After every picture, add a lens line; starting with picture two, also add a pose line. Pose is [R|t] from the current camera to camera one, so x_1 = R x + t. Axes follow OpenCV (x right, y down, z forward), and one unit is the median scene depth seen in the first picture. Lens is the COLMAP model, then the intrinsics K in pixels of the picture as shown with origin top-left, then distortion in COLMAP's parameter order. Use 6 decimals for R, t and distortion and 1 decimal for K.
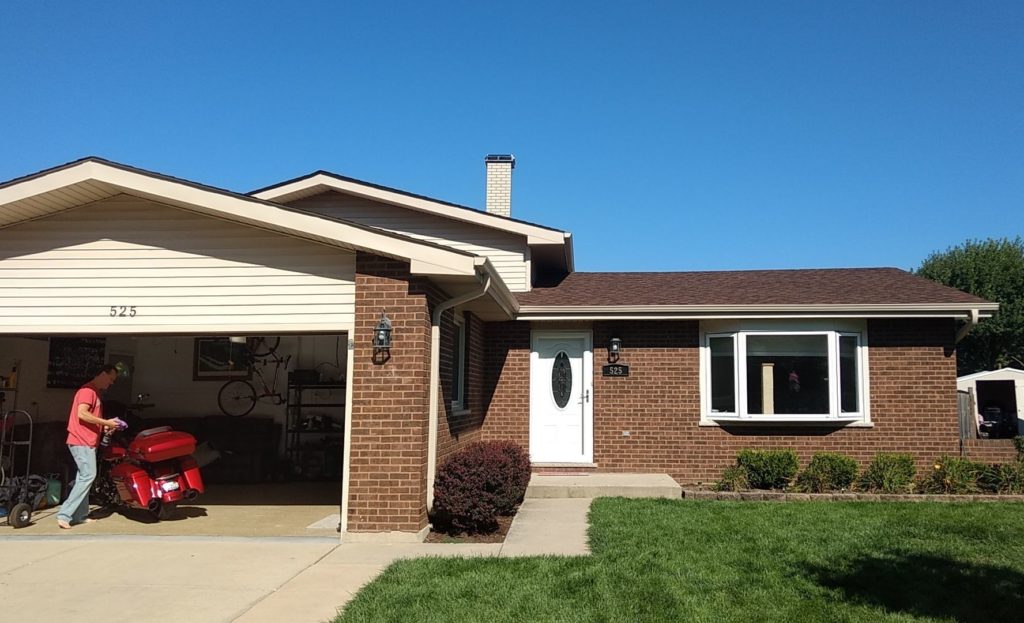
lens RADIAL K [[845.9, 0, 512.0], [0, 845.9, 311.5], [0, 0, 1]] dist [0.092436, -0.206932]
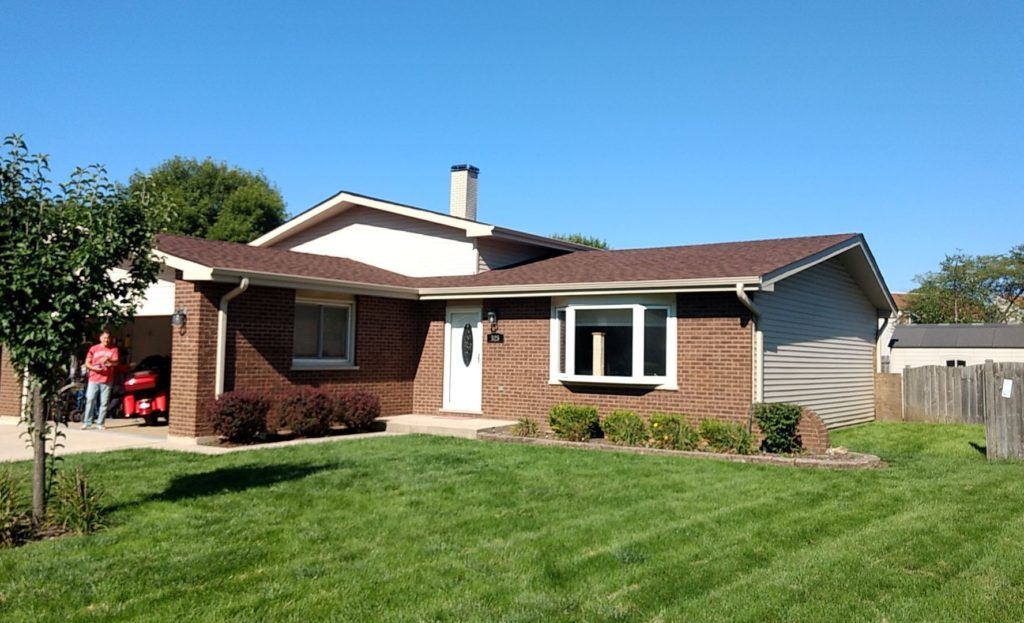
lens RADIAL K [[845.9, 0, 512.0], [0, 845.9, 311.5], [0, 0, 1]] dist [0.092436, -0.206932]
pose [[0.860301, -0.009362, -0.509701, 0.793505], [0.033269, 0.998731, 0.037809, -0.015799], [0.508700, -0.049484, 0.859521, -0.053095]]
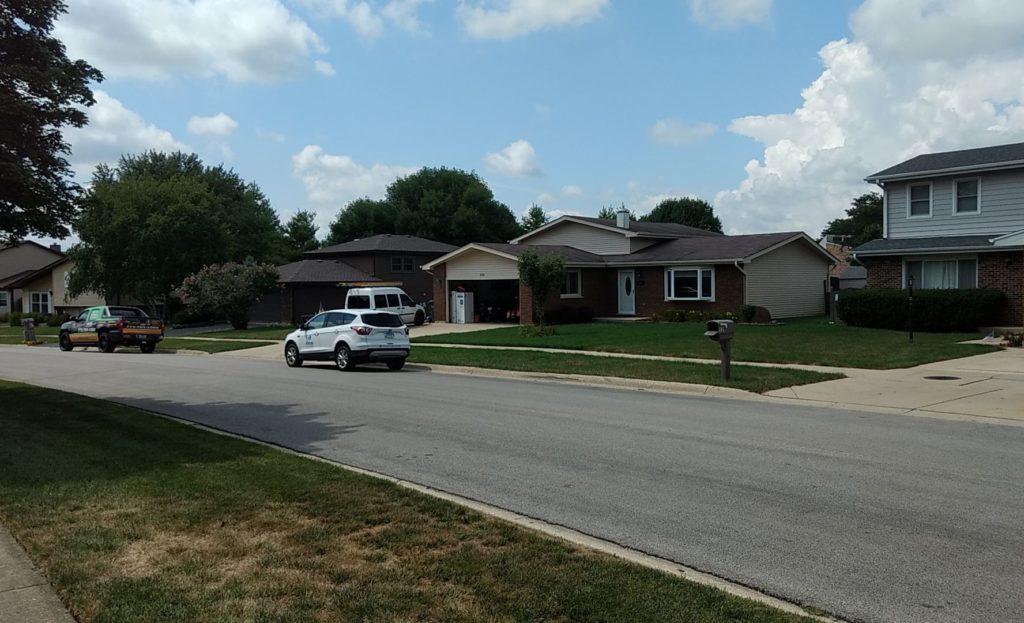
lens RADIAL K [[845.9, 0, 512.0], [0, 845.9, 311.5], [0, 0, 1]] dist [0.092436, -0.206932]
pose [[0.772564, 0.009441, -0.634867, 1.669882], [0.074252, 0.991685, 0.105104, -0.176906], [0.630580, -0.128340, 0.765439, -1.560546]]
